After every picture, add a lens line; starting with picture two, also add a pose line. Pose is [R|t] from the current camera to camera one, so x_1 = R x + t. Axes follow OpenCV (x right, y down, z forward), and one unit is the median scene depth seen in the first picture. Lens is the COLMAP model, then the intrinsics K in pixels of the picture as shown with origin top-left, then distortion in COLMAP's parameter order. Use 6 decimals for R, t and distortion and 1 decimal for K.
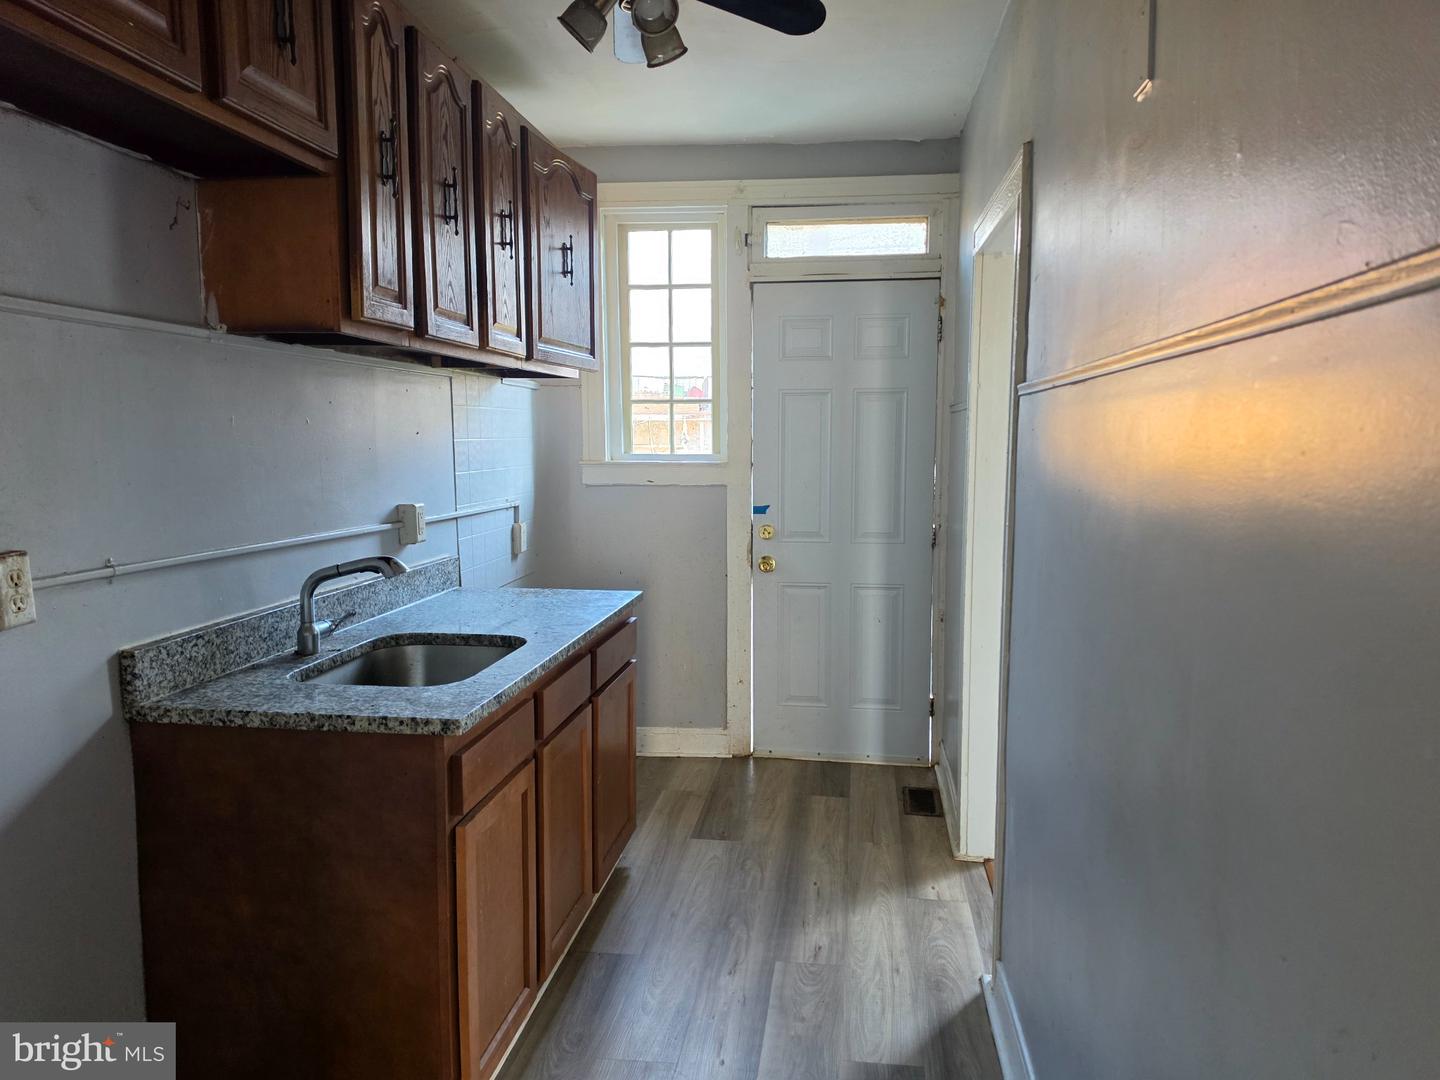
lens RADIAL K [[983.5, 0, 767.2], [0, 983.5, 558.3], [0, 0, 1]] dist [0.037411, -0.002482]
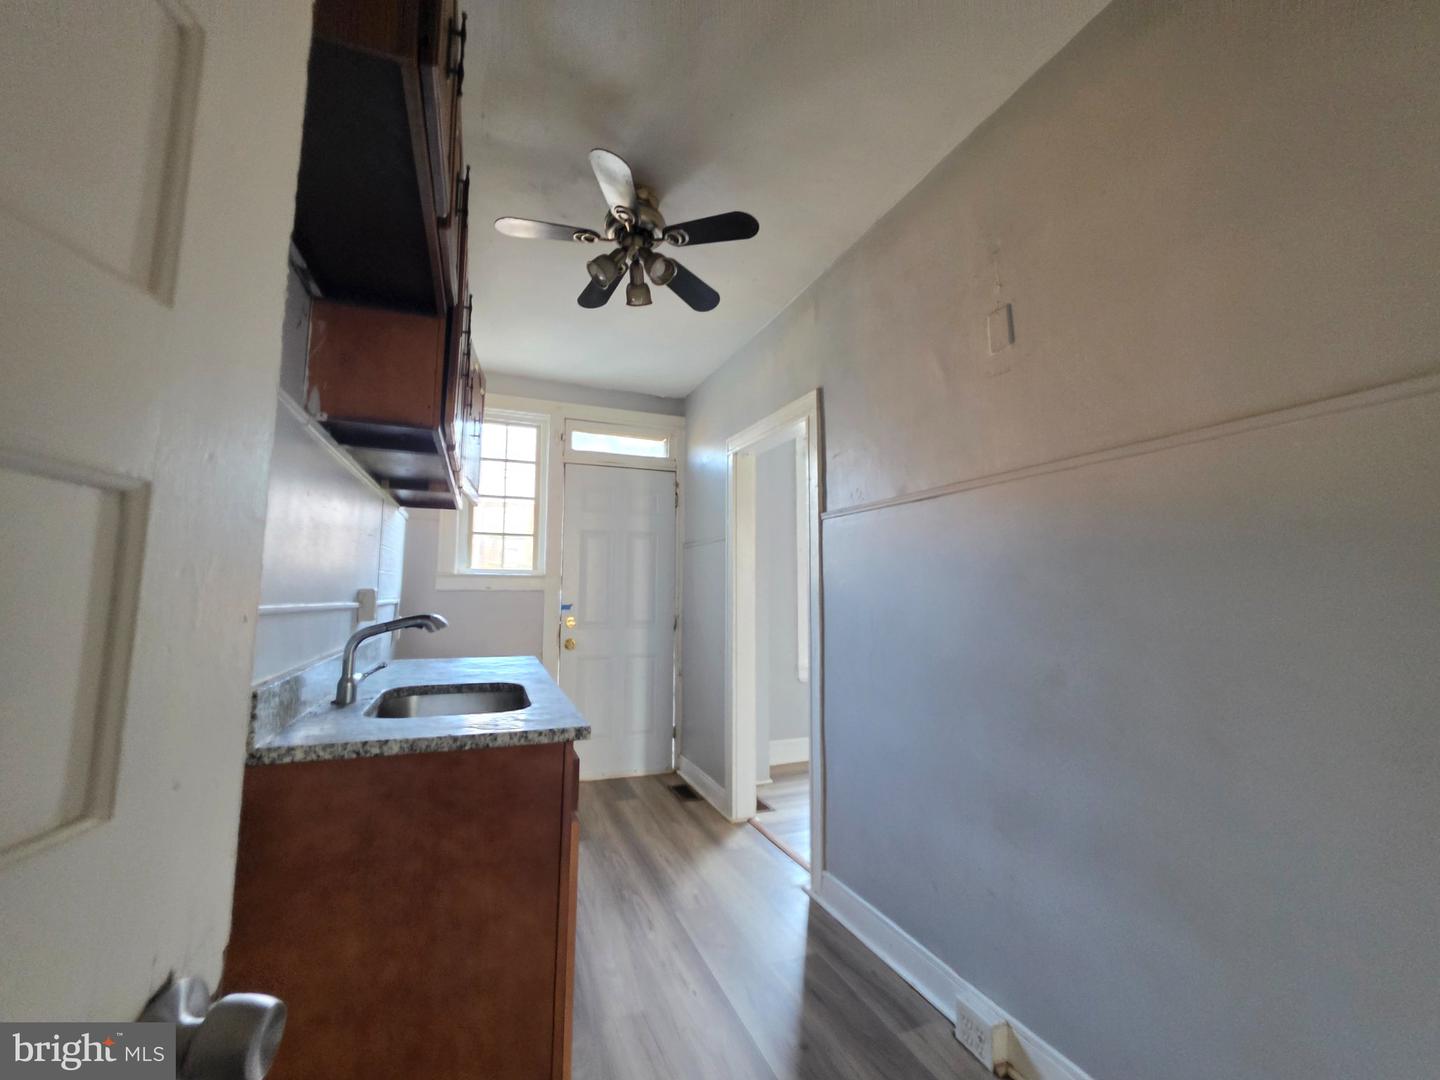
lens RADIAL K [[577.2, 0, 723.8], [0, 577.2, 536.9], [0, 0, 1]] dist [-0.013084, 0.002952]
pose [[0.880025, 0.046441, 0.472651, -0.290538], [0.056480, 0.977911, -0.201245, 0.048729], [-0.471556, 0.203796, 0.857964, 0.143961]]
